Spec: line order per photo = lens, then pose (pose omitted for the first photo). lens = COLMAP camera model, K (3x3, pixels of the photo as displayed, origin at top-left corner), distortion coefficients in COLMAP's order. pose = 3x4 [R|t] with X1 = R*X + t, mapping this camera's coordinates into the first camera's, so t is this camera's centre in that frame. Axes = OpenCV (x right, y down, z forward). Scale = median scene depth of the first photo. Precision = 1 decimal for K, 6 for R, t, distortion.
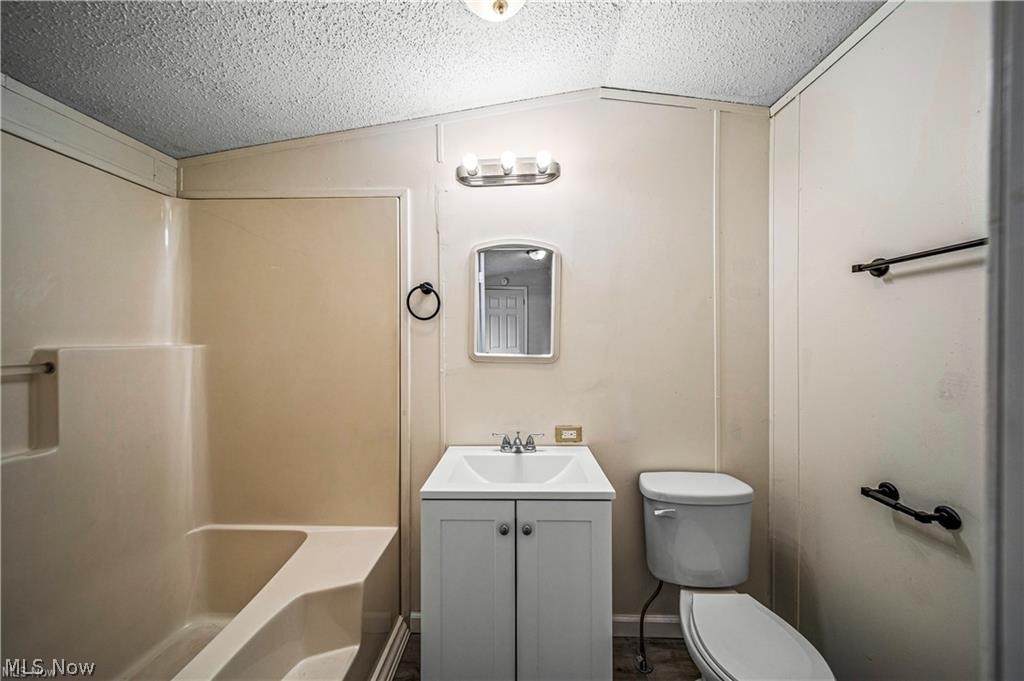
lens RADIAL K [[358.1, 0, 514.9], [0, 358.1, 338.9], [0, 0, 1]] dist [-0.000477, -0.000820]
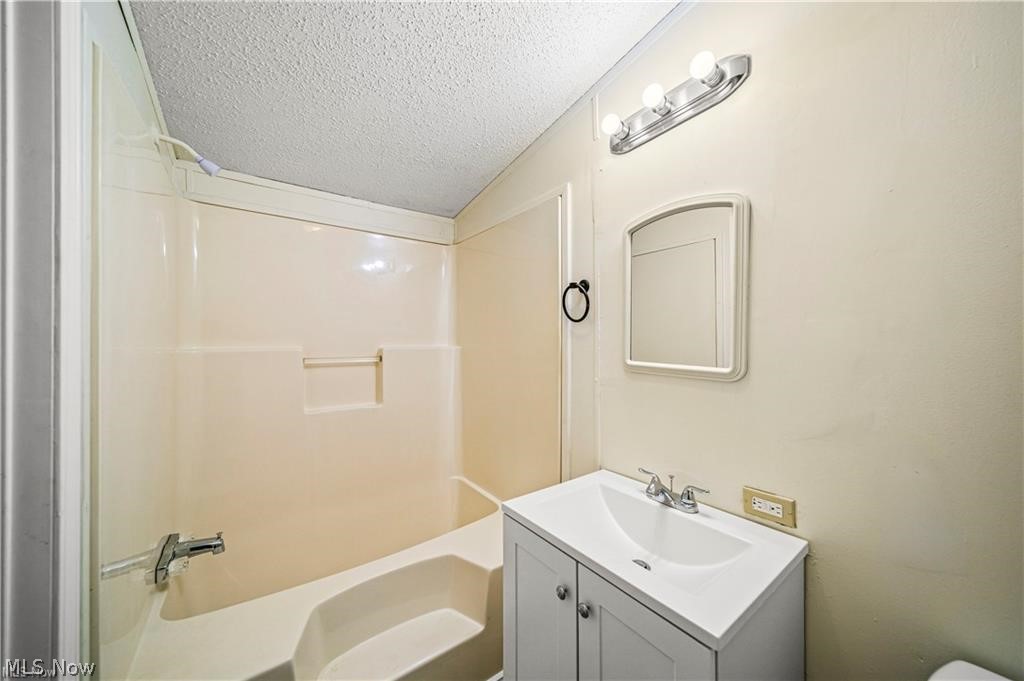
lens RADIAL K [[358.1, 0, 513.4], [0, 358.1, 342.1], [0, 0, 1]] dist [-0.000477, -0.000820]
pose [[0.610591, 0.002292, -0.791943, 0.365714], [-0.002200, 0.999997, 0.001197, -0.003043], [0.791943, 0.001011, 0.610594, 0.317316]]
